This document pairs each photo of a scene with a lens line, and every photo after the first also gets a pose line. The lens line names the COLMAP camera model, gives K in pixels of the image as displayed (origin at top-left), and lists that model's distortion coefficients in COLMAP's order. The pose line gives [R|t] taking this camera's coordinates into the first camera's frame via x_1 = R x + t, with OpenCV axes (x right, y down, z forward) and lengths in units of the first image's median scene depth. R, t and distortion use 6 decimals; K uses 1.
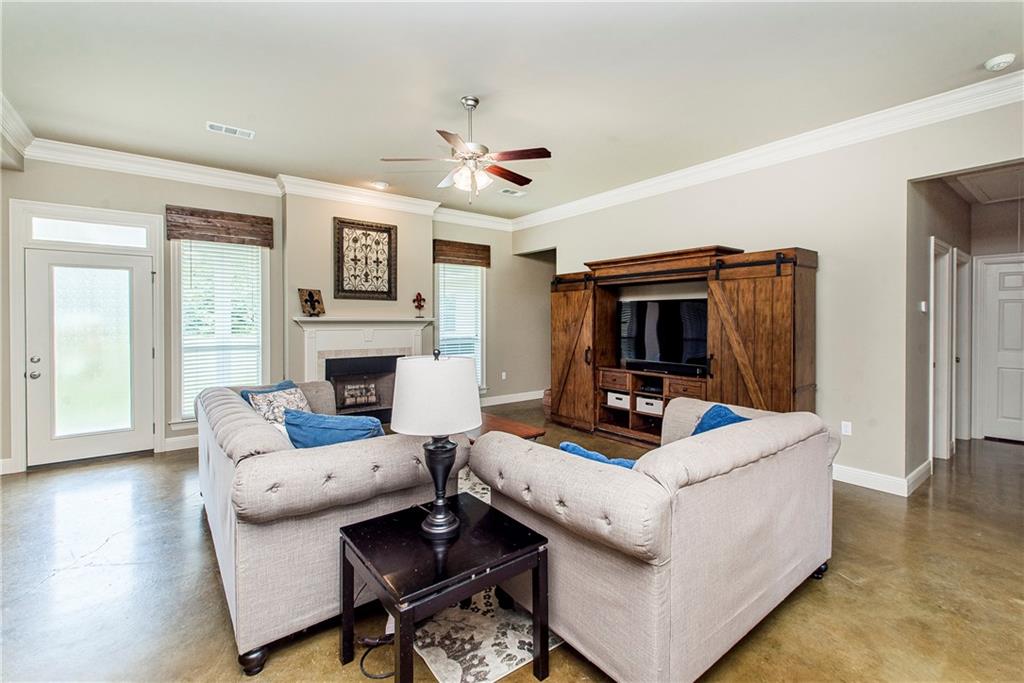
lens RADIAL K [[465.4, 0, 522.1], [0, 465.4, 326.3], [0, 0, 1]] dist [-0.000010, -0.000255]
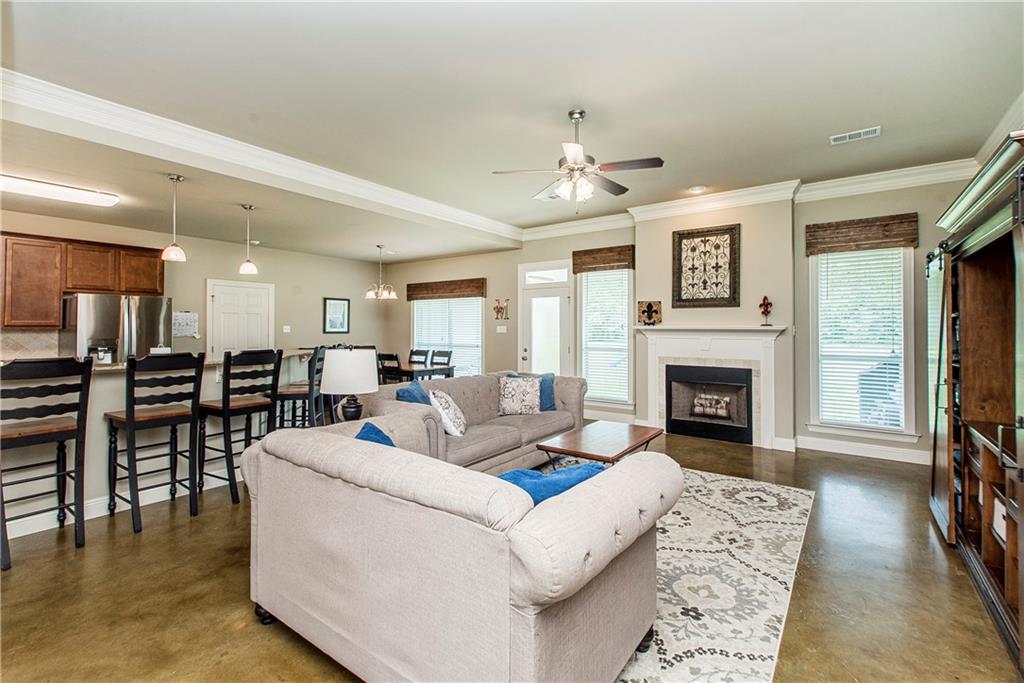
lens RADIAL K [[446.3, 0, 519.9], [0, 446.3, 323.3], [0, 0, 1]] dist [0.016402, -0.004221]
pose [[0.249029, -0.010303, -0.968441, 0.481023], [-0.015986, 0.999763, -0.014747, -0.004258], [0.968364, 0.019154, 0.248806, 0.395804]]
